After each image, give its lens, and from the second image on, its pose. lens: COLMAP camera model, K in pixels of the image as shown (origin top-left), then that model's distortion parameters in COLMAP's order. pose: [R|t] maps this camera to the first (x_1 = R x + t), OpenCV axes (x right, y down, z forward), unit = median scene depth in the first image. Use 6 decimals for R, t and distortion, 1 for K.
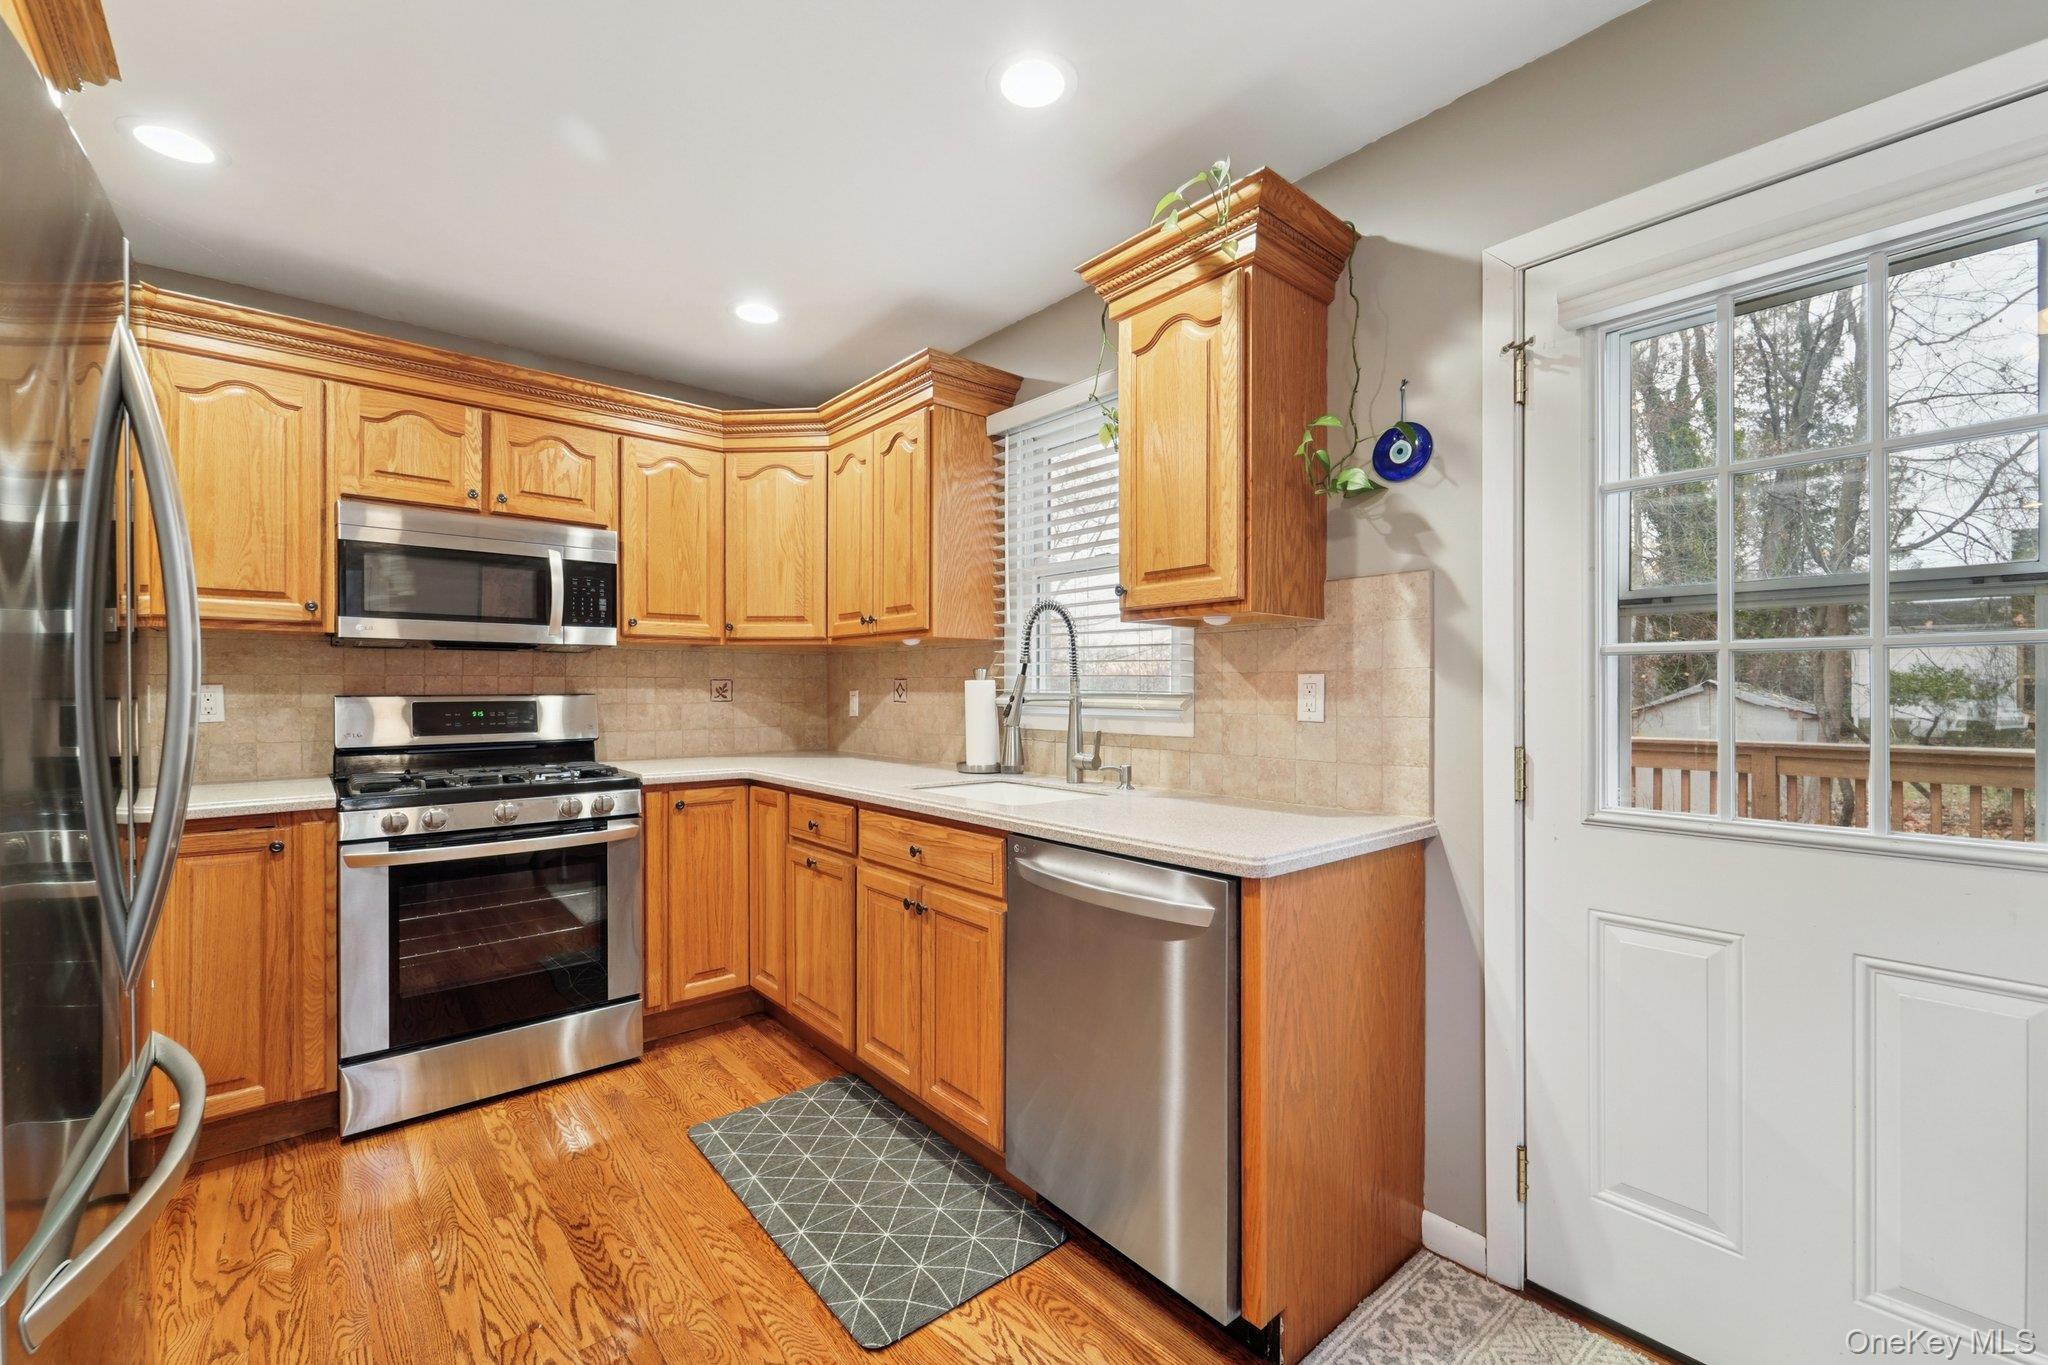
lens RADIAL K [[839.2, 0, 1021.4], [0, 839.2, 687.8], [0, 0, 1]] dist [0.003199, -0.004254]
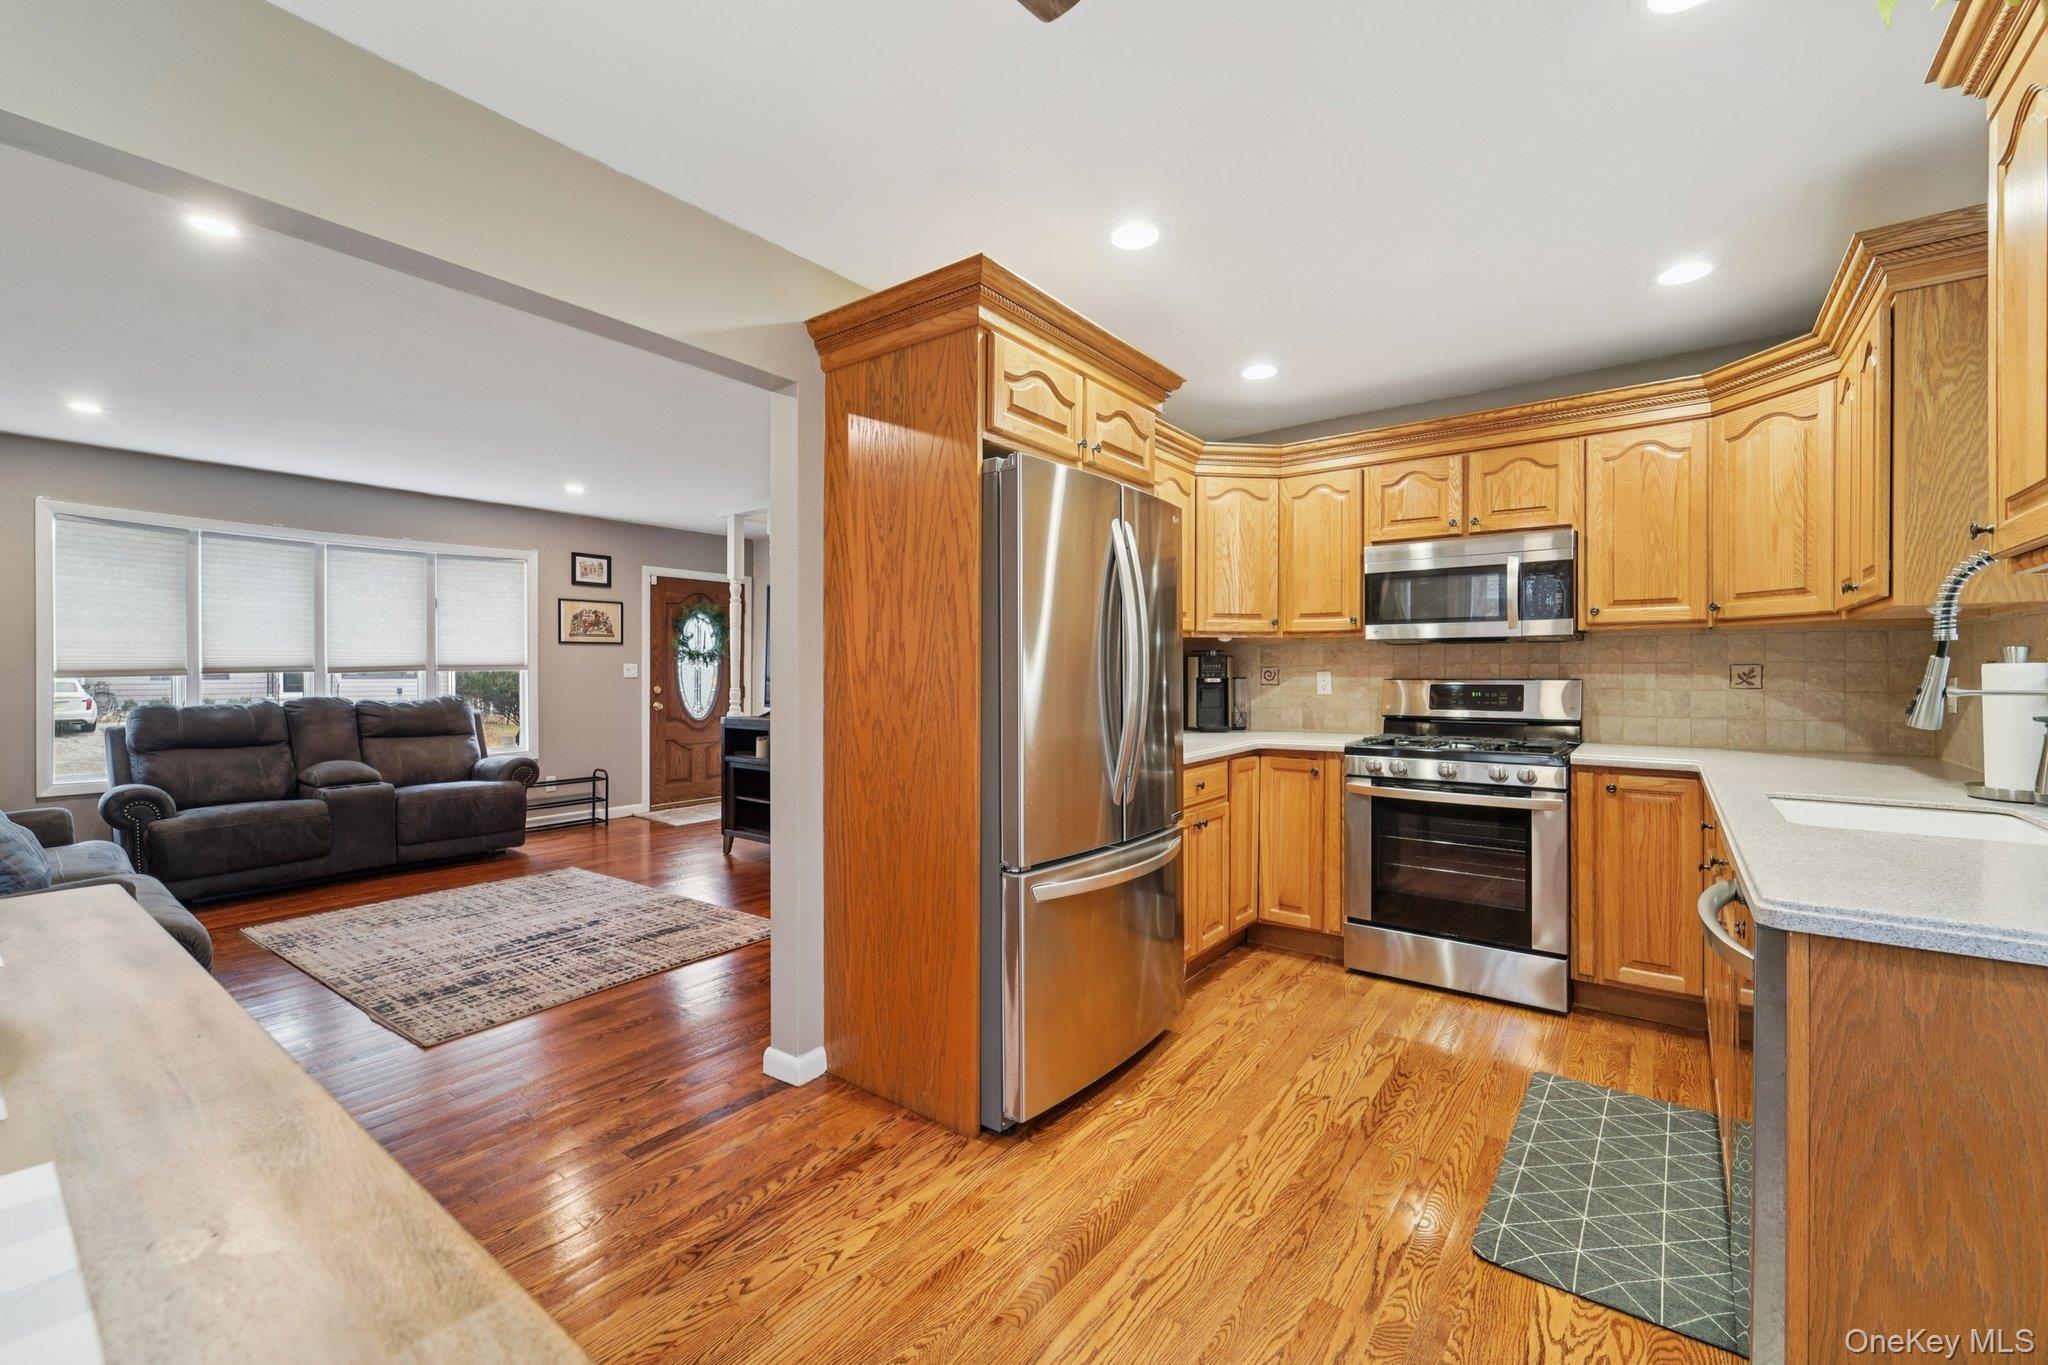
lens RADIAL K [[832.8, 0, 1025.2], [0, 832.8, 673.7], [0, 0, 1]] dist [0.000564, -0.000423]
pose [[0.212434, 0.002824, -0.977171, 0.472008], [0.001024, 0.999995, 0.003113, -0.004538], [0.977175, -0.001662, 0.212430, 0.092536]]
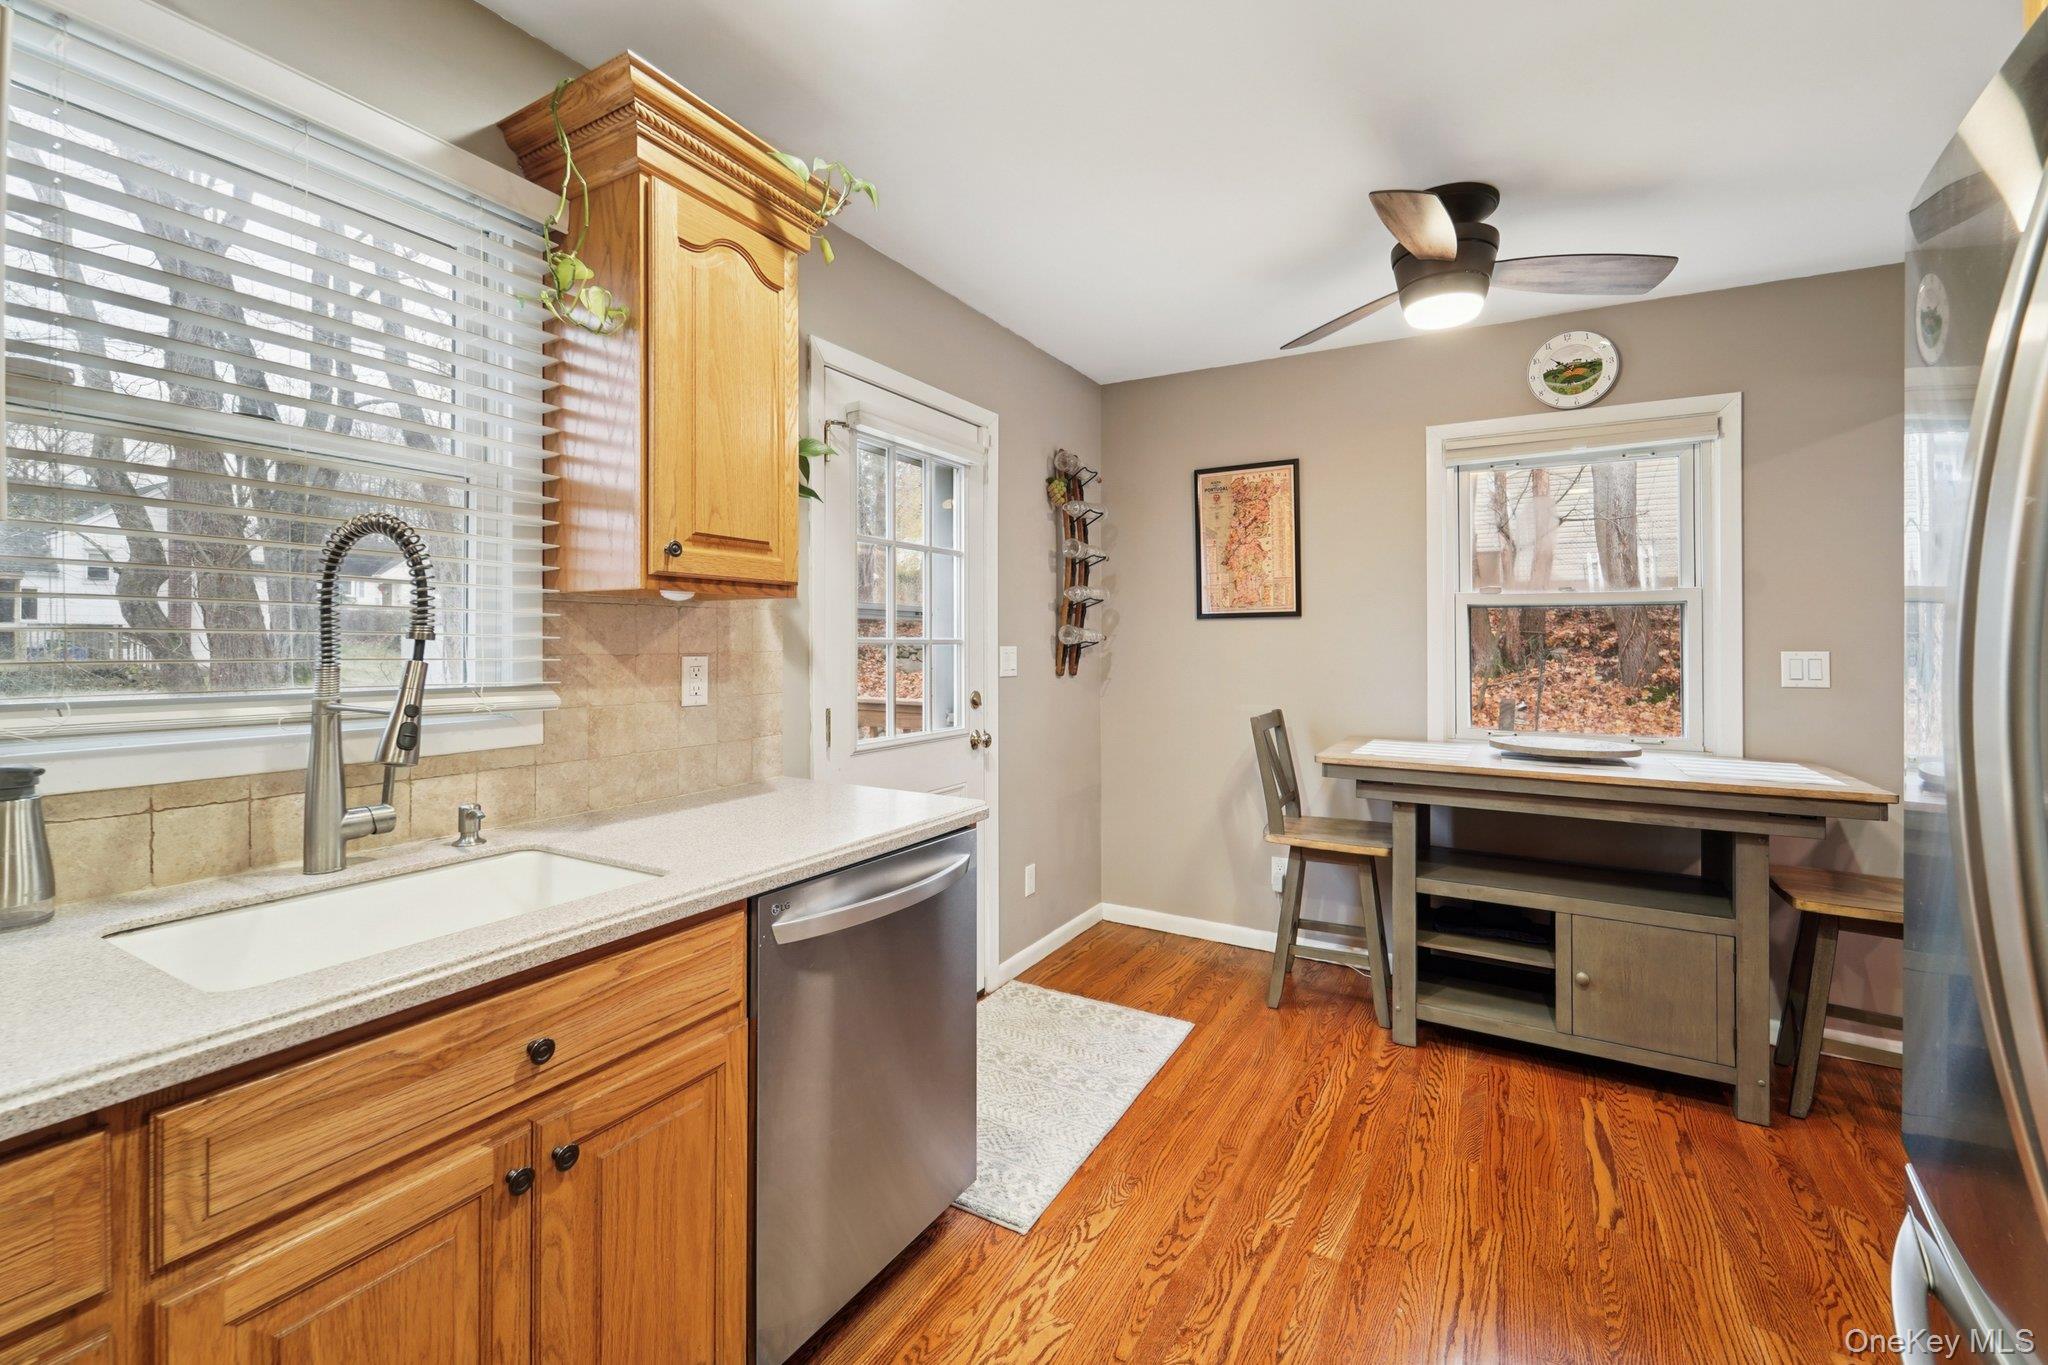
lens RADIAL K [[834.2, 0, 1032.9], [0, 834.2, 640.3], [0, 0, 1]] dist [-0.000588, -0.000071]
pose [[-0.335264, 0.004773, 0.942112, -0.619545], [-0.003760, 0.999972, -0.006404, -0.027329], [-0.942117, -0.005689, -0.335237, 0.857265]]
